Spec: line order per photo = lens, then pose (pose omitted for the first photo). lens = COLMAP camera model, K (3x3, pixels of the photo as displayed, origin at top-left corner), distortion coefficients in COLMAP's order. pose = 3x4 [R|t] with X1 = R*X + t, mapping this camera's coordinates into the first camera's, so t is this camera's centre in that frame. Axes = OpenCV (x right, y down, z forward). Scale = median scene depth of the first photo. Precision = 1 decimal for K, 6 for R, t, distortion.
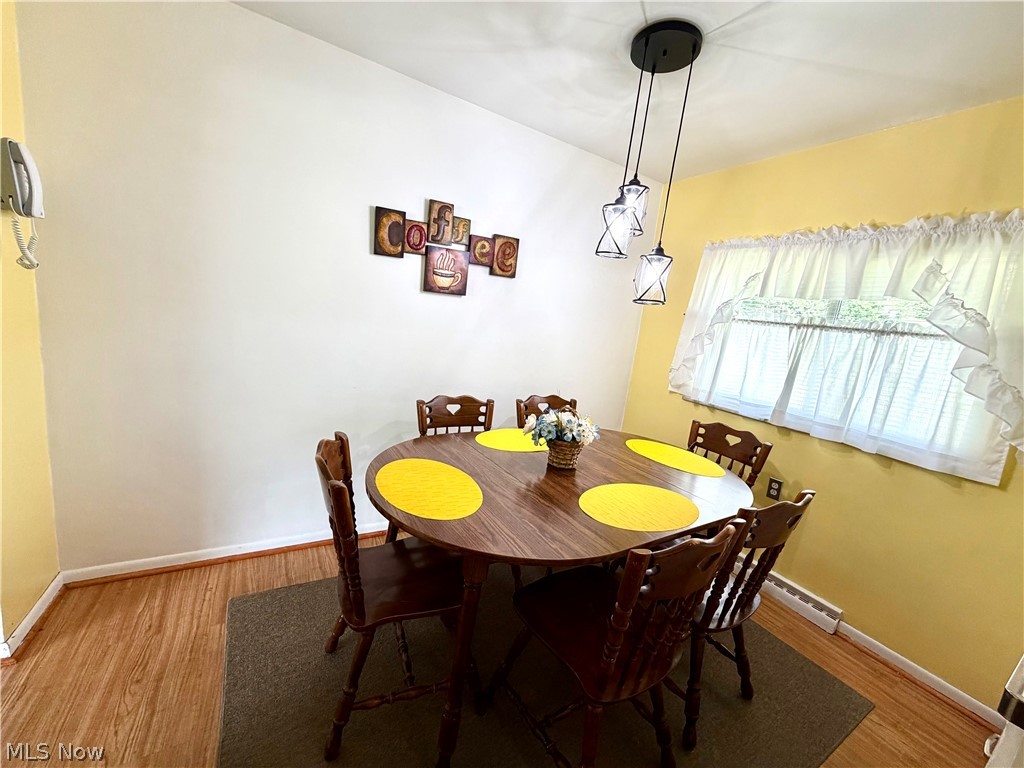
lens RADIAL K [[406.8, 0, 509.0], [0, 406.8, 384.4], [0, 0, 1]] dist [-0.001918, -0.000157]
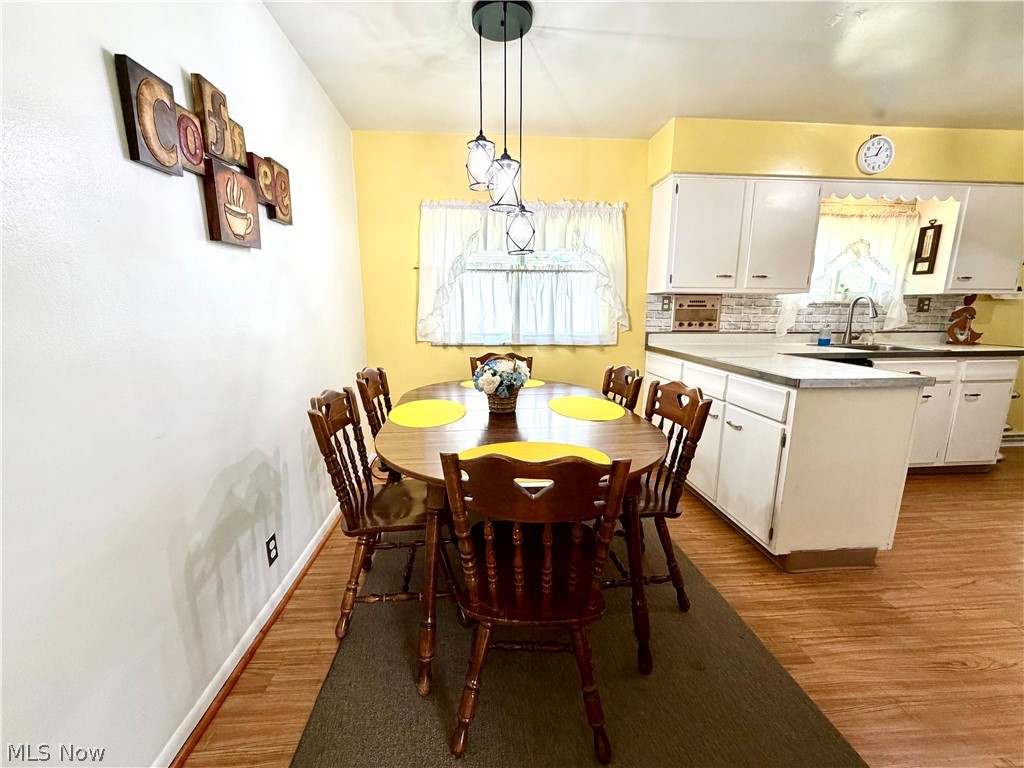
lens RADIAL K [[406.8, 0, 508.3], [0, 406.8, 384.7], [0, 0, 1]] dist [-0.001918, -0.000157]
pose [[0.440149, -0.282638, 0.852282, -0.601973], [0.206234, 0.955615, 0.210399, -0.069006], [-0.873920, 0.083162, 0.478903, 0.381237]]
